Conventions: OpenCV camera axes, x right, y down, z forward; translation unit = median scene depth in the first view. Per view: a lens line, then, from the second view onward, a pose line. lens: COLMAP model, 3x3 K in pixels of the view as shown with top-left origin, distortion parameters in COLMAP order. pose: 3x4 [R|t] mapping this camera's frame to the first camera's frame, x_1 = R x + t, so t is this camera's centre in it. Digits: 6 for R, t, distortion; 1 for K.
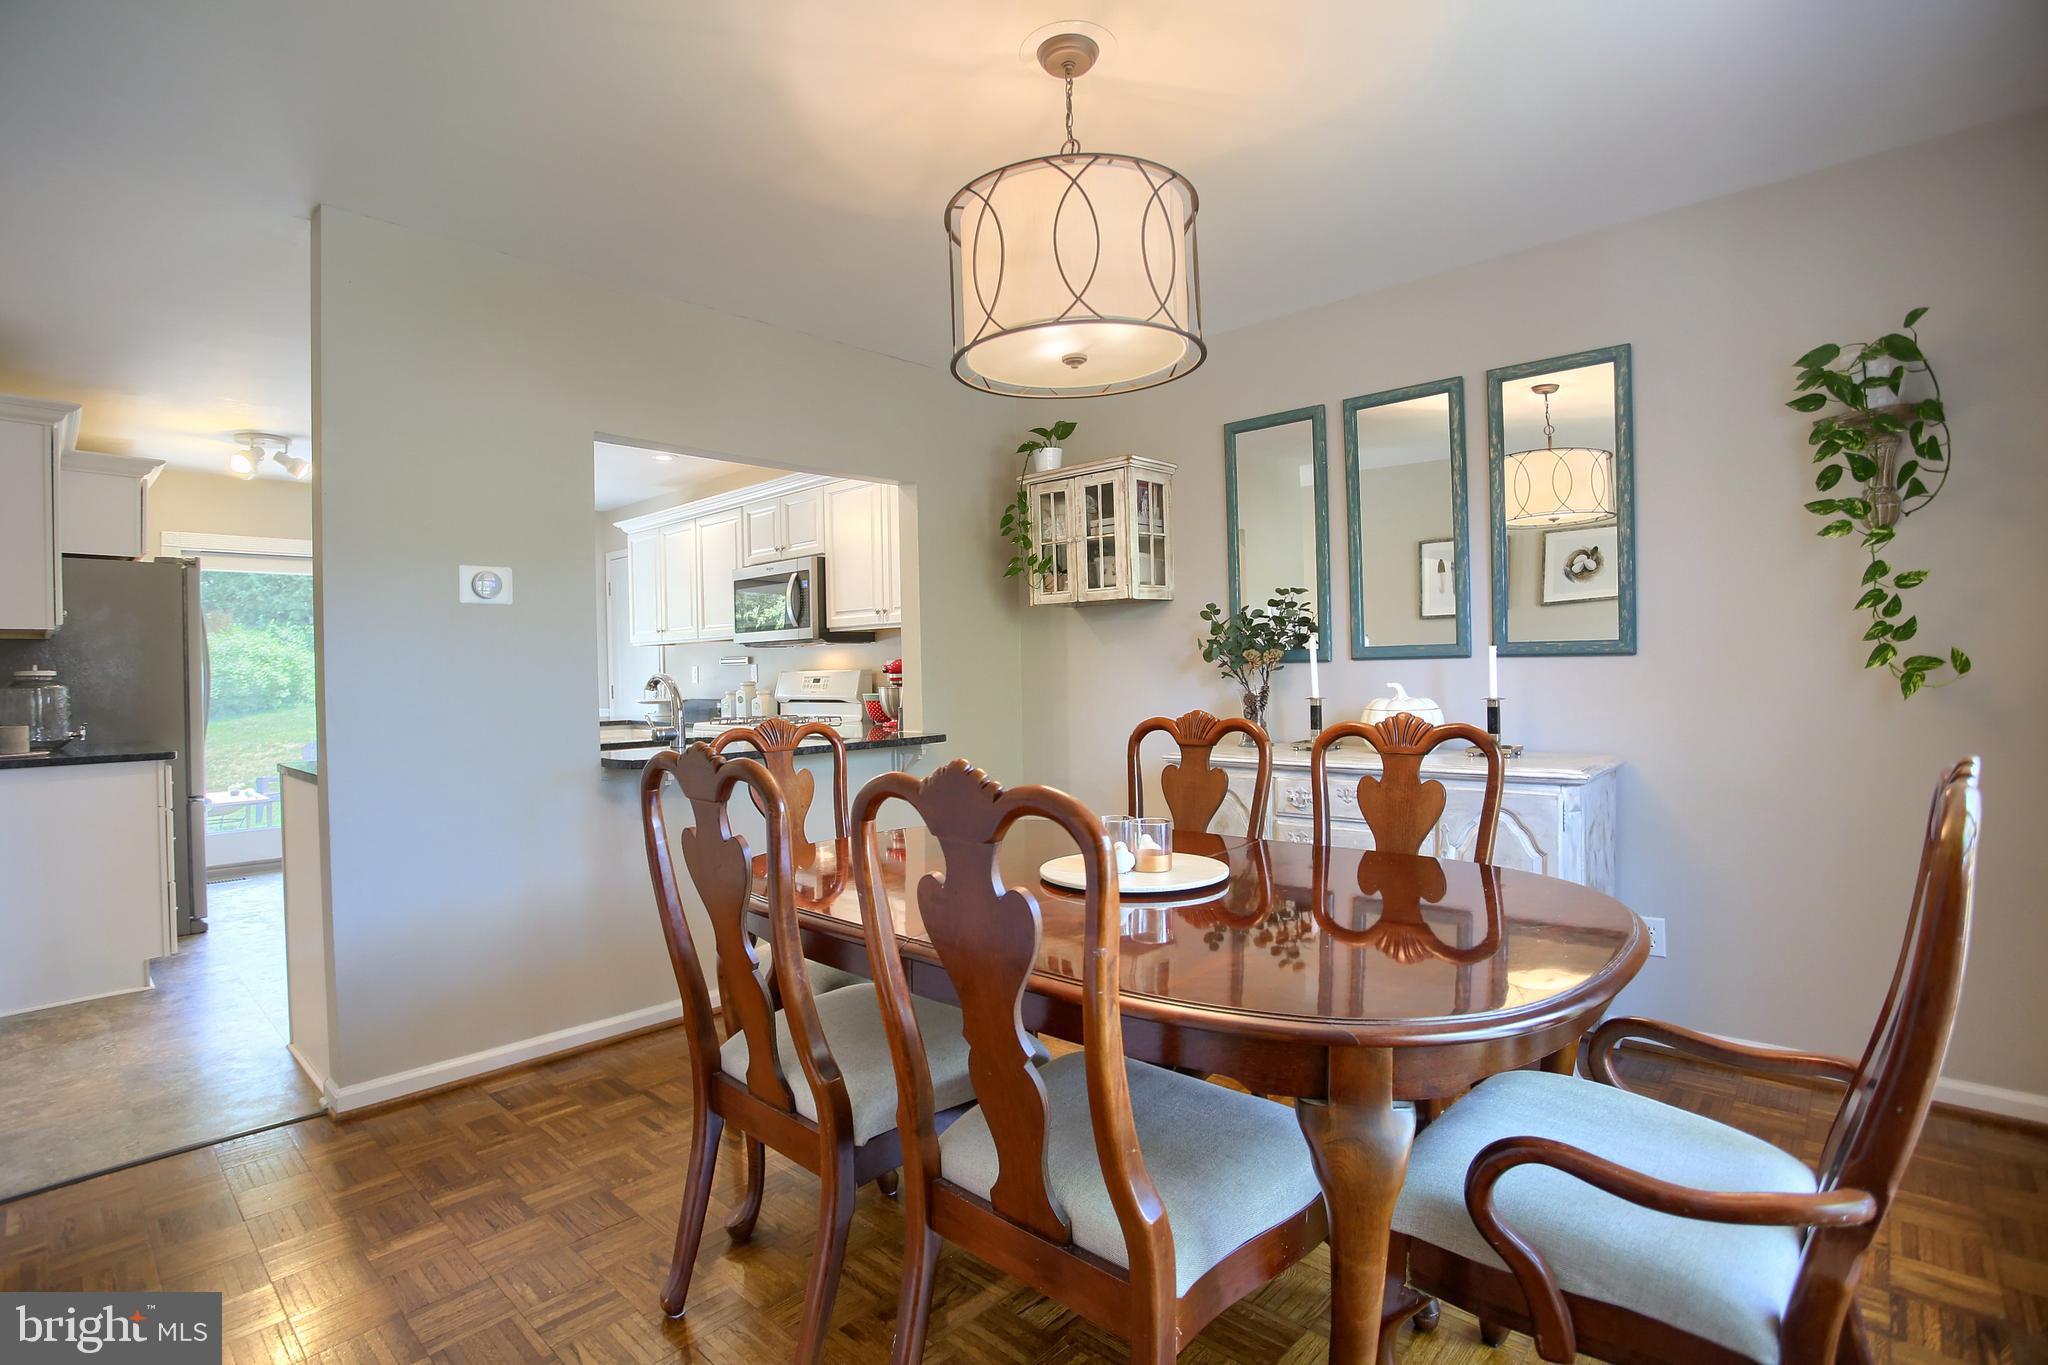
lens RADIAL K [[1041.3, 0, 1047.1], [0, 1041.3, 667.9], [0, 0, 1]] dist [-0.051100, 0.001302]
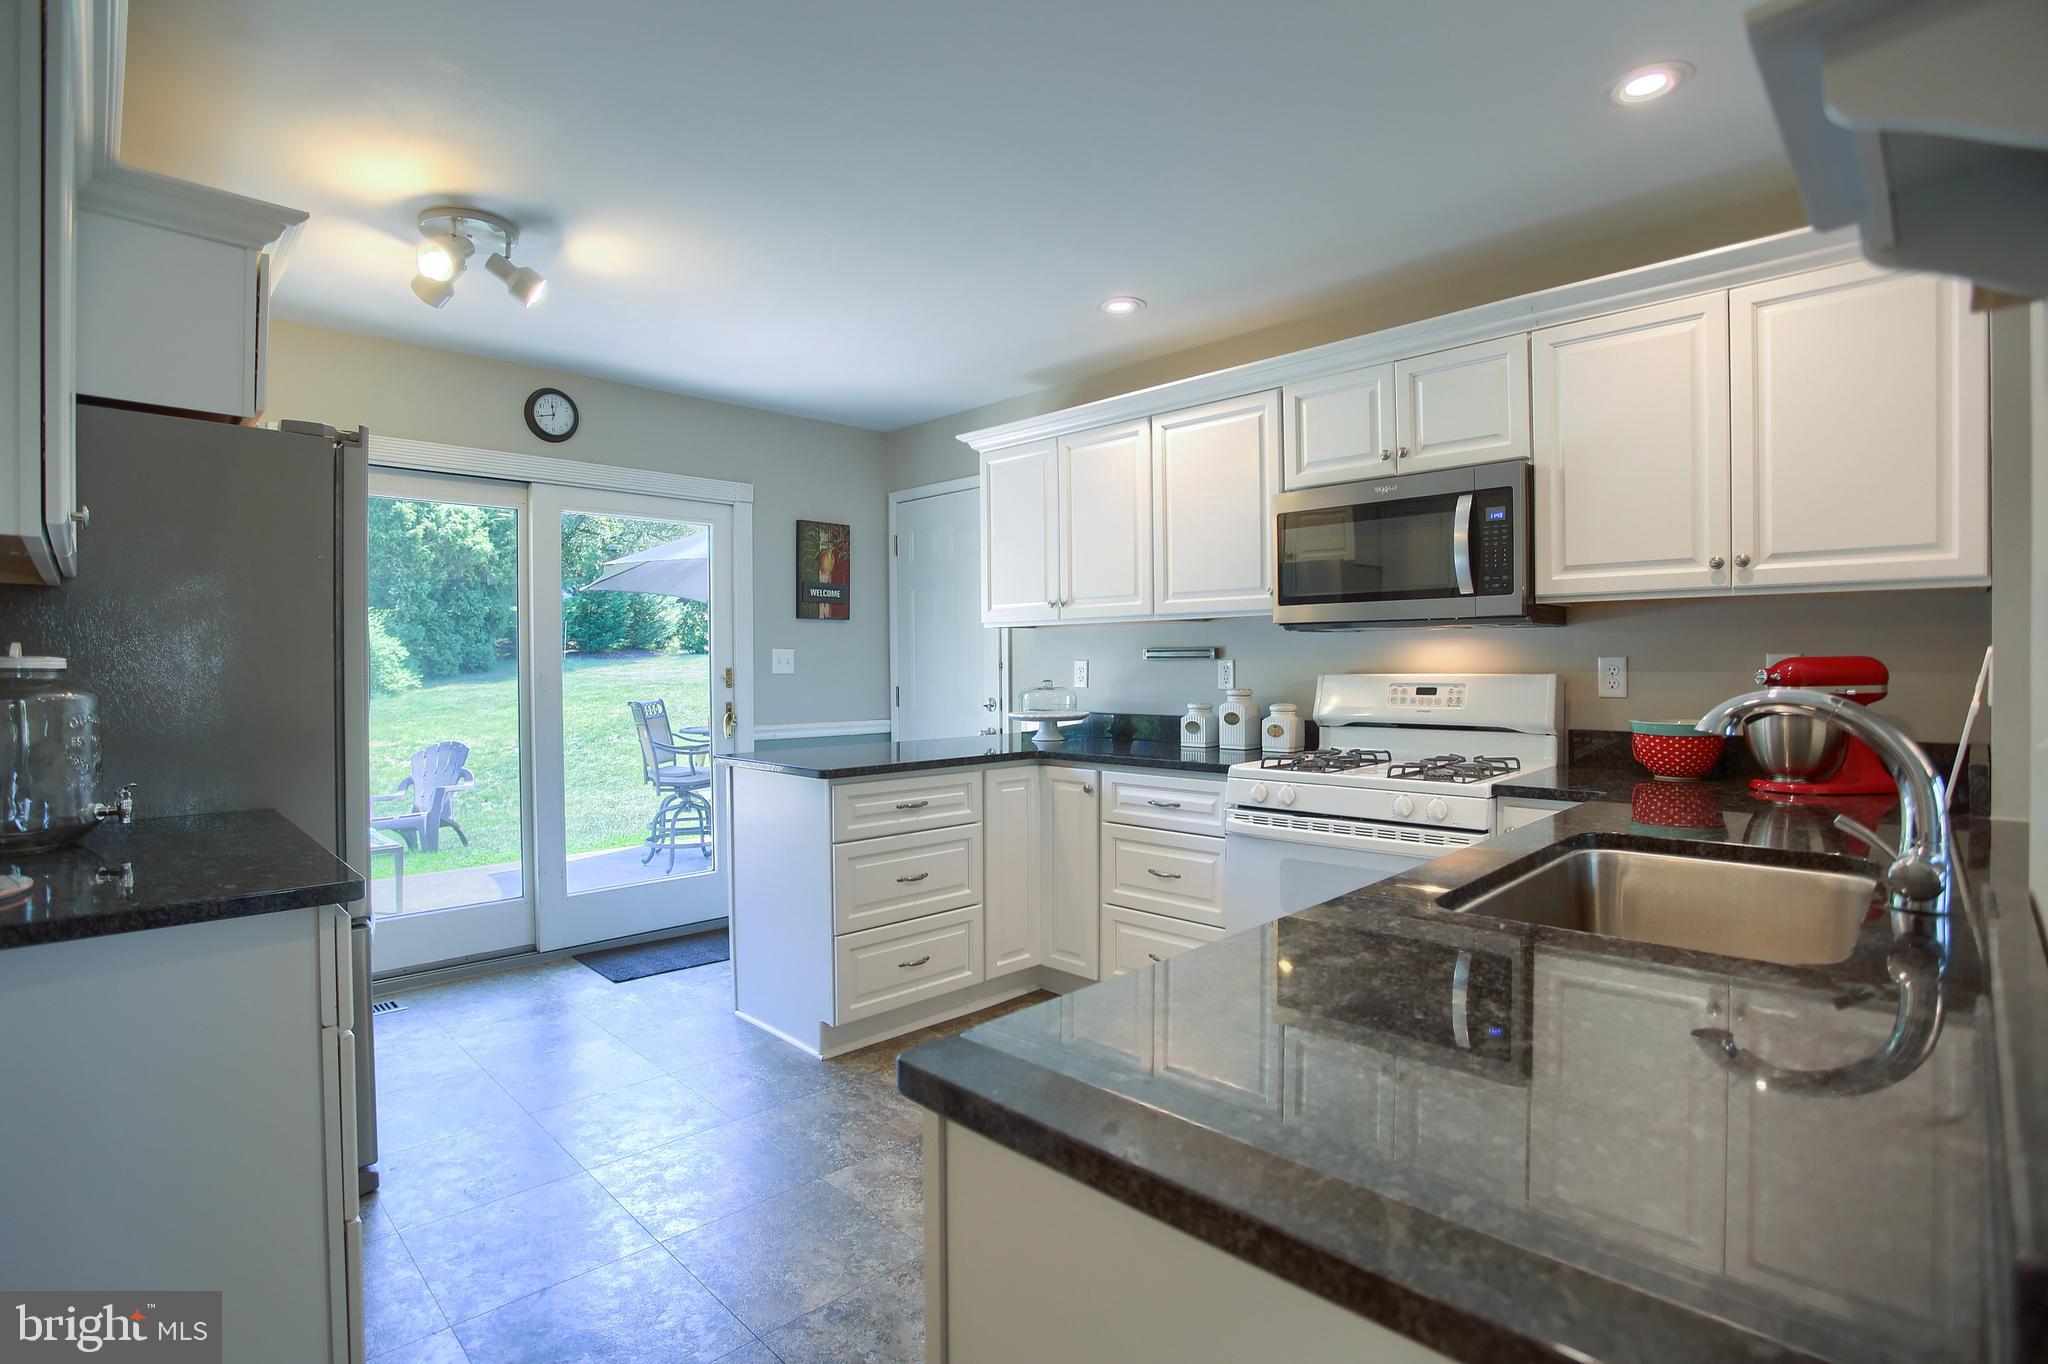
lens RADIAL K [[1041.3, 0, 1047.1], [0, 1041.3, 667.4], [0, 0, 1]] dist [-0.051100, 0.001302]
pose [[0.999722, 0.014169, -0.018856, -0.617668], [-0.014071, 0.999887, 0.005300, -0.001123], [0.018929, -0.005033, 0.999808, 0.628561]]
